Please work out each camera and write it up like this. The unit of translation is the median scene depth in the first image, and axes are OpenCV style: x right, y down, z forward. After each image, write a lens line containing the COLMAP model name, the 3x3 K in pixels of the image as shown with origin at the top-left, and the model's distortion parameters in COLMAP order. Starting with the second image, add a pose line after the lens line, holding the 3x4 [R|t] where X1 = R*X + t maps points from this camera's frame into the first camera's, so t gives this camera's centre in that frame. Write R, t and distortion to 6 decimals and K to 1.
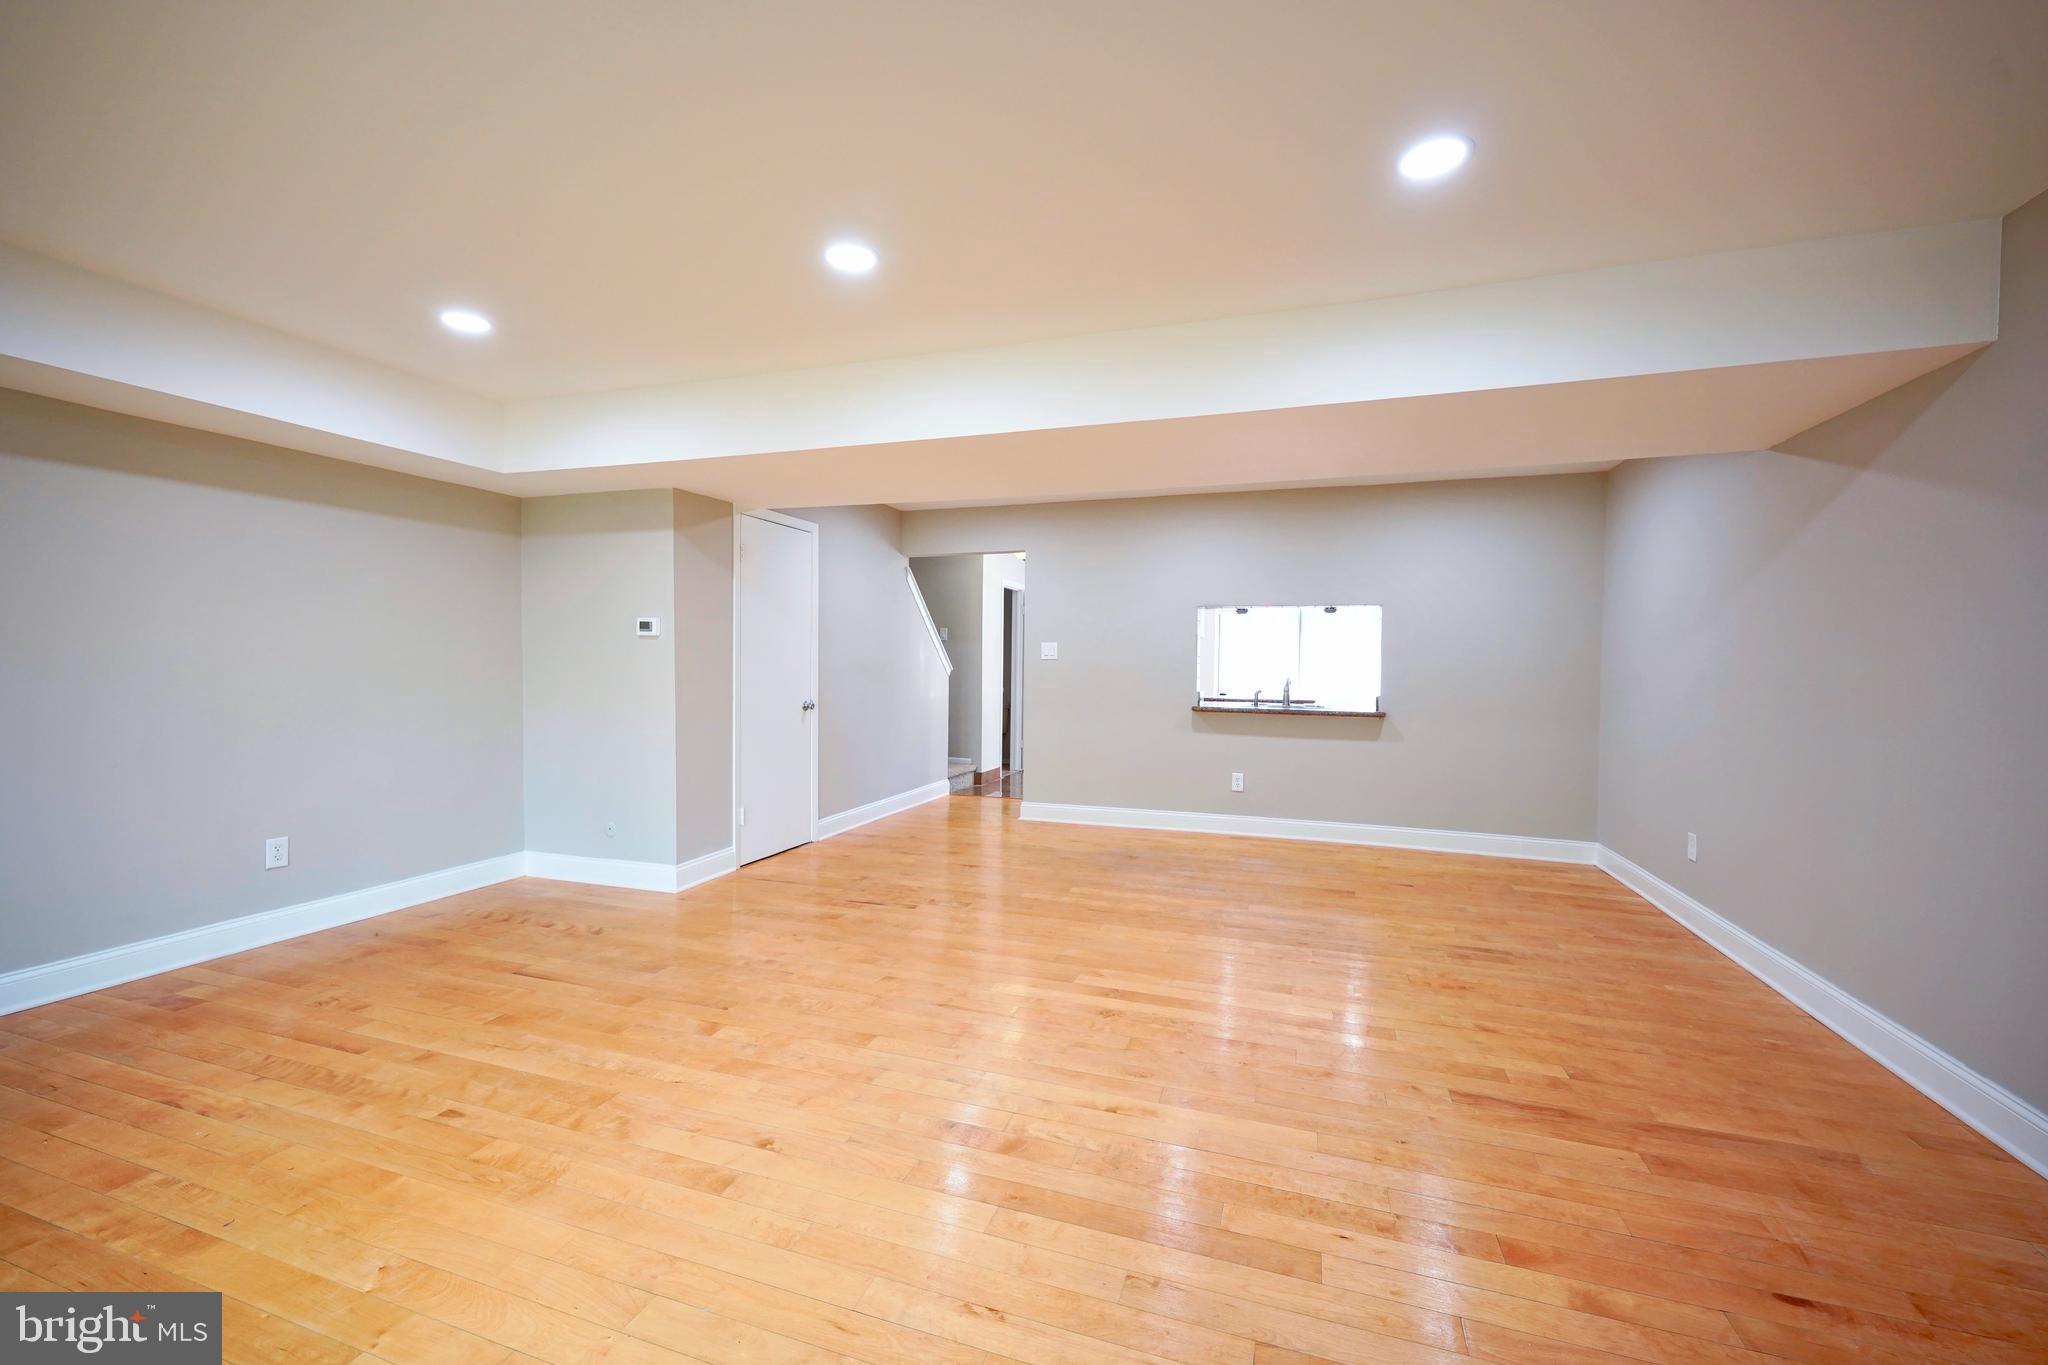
lens RADIAL K [[820.3, 0, 1022.7], [0, 820.3, 687.0], [0, 0, 1]] dist [-0.007992, -0.000631]
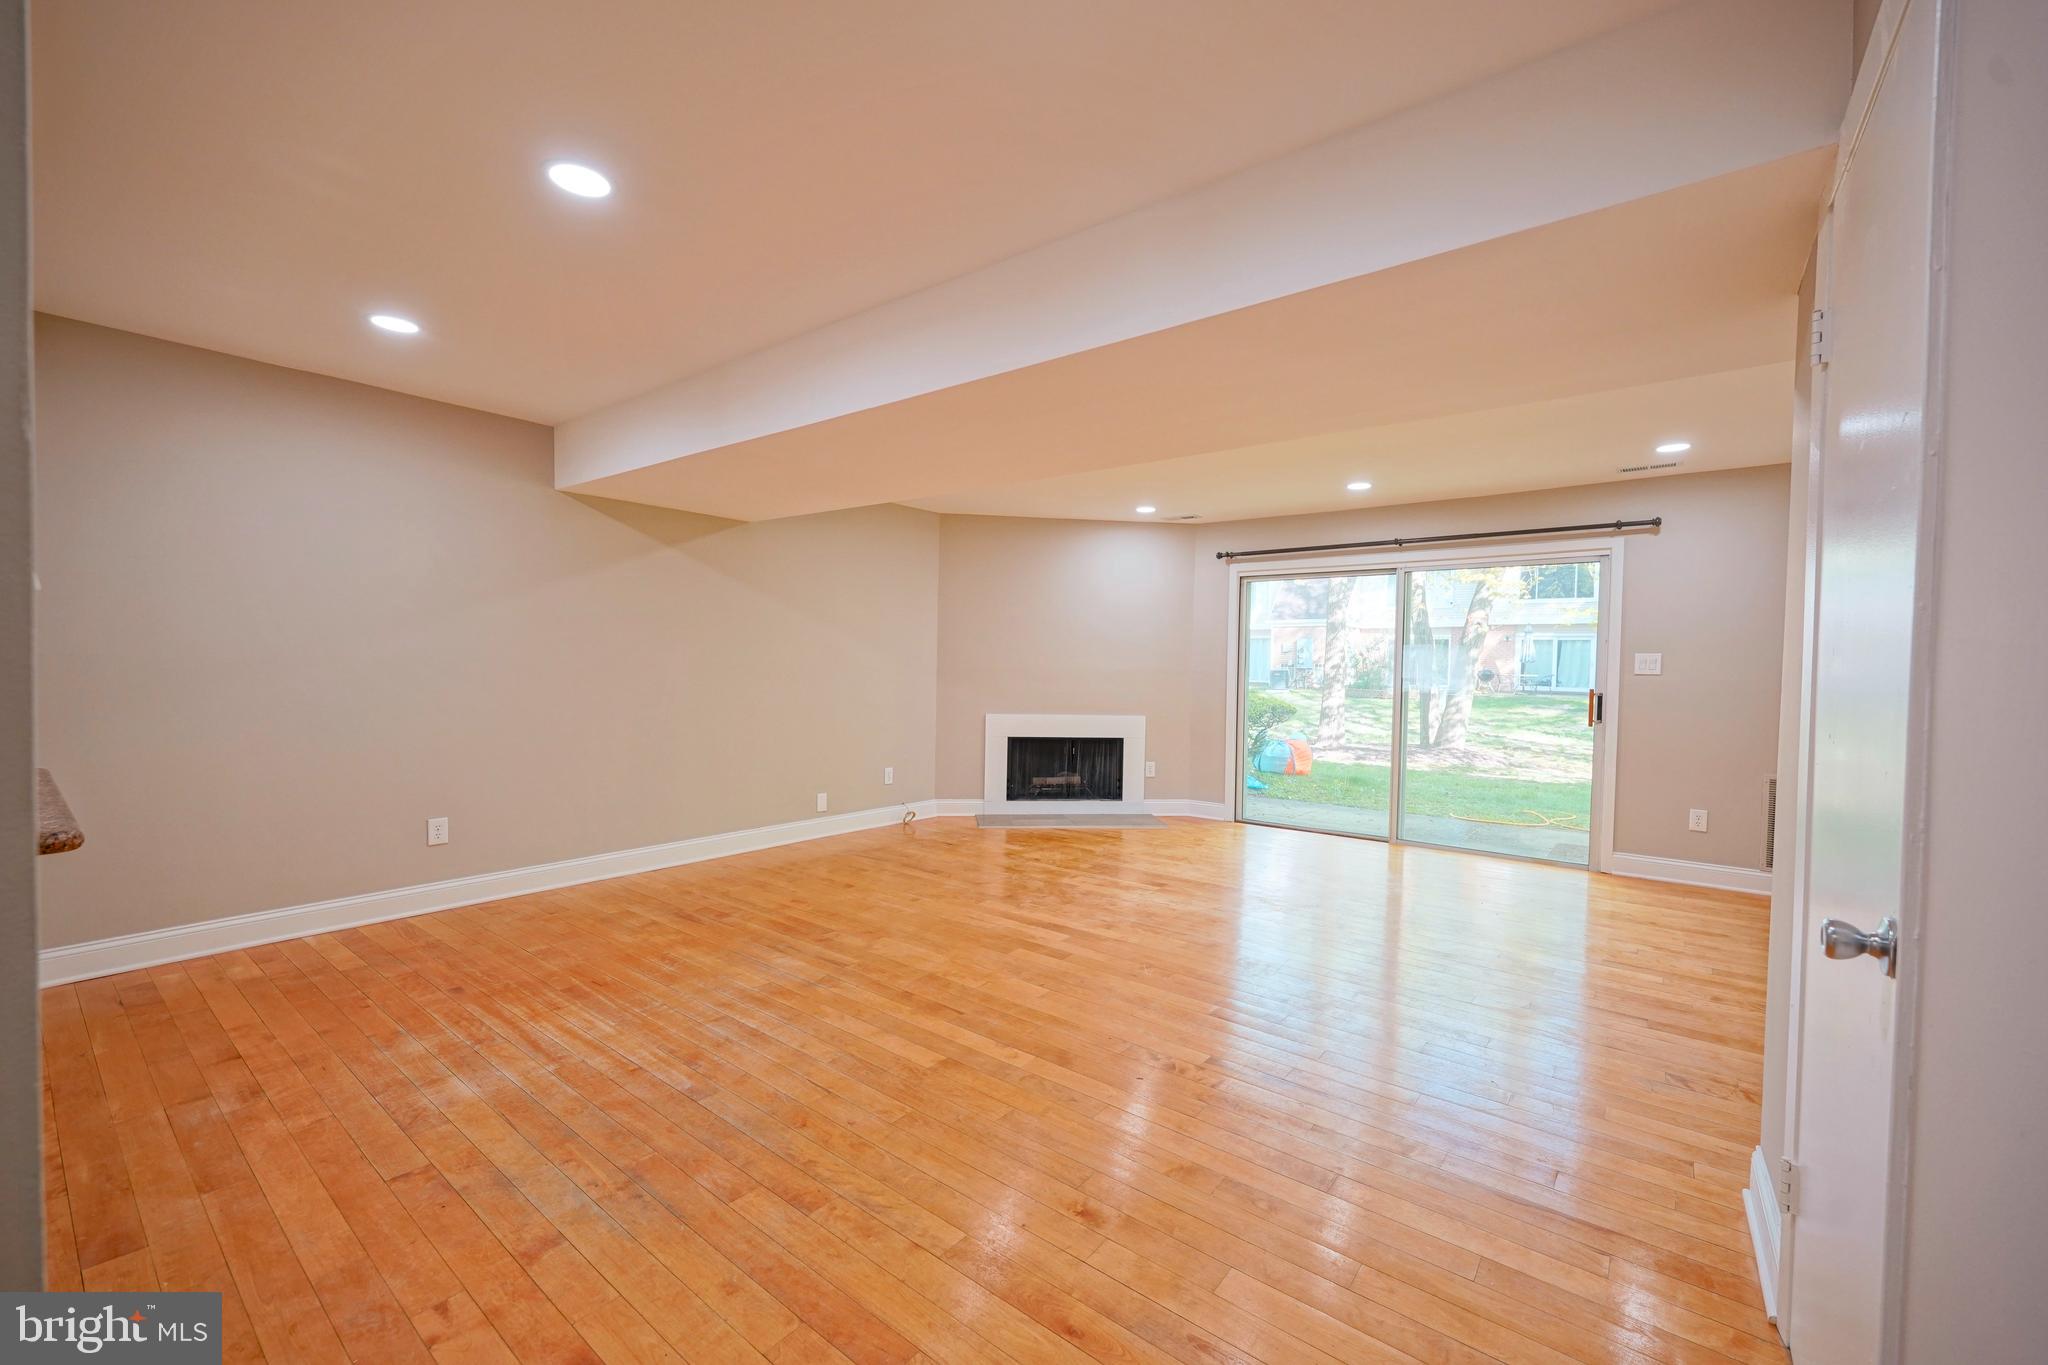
lens RADIAL K [[820.3, 0, 1018.0], [0, 820.3, 680.1], [0, 0, 1]] dist [-0.007992, -0.000631]
pose [[-0.943319, -0.033620, 0.330180, -0.173329], [-0.017306, 0.998485, 0.052225, -0.051809], [-0.331436, 0.043551, -0.942472, 1.505832]]
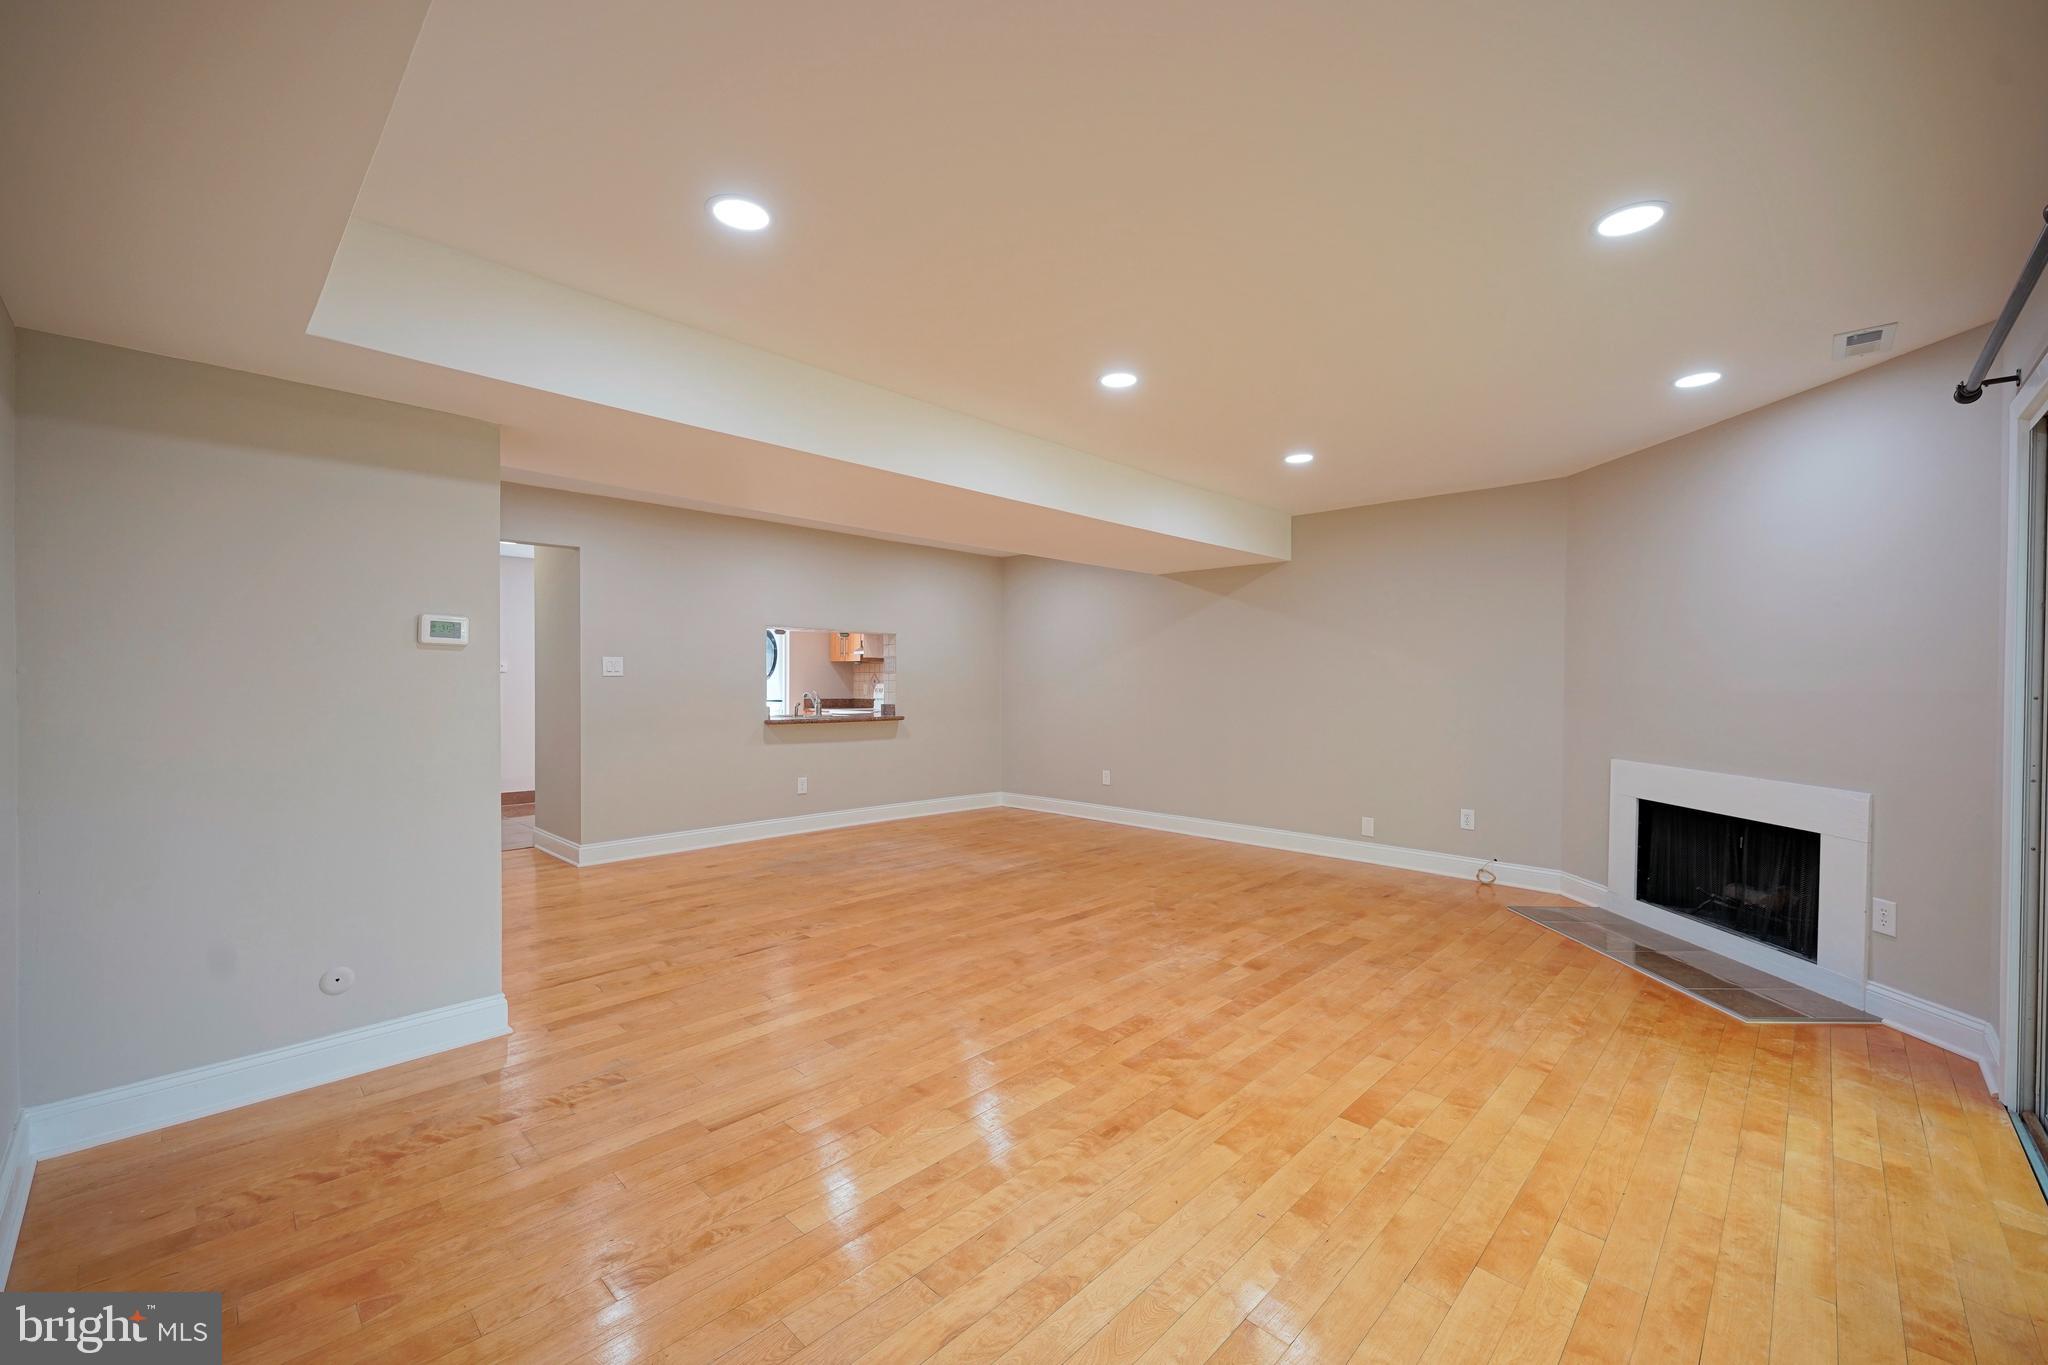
lens RADIAL K [[820.3, 0, 1043.1], [0, 820.3, 681.0], [0, 0, 1]] dist [-0.007992, -0.000631]
pose [[0.411073, -0.009279, 0.911555, -0.820180], [0.026386, 0.999650, -0.001724, -0.020753], [-0.911220, 0.024761, 0.411174, 0.314377]]
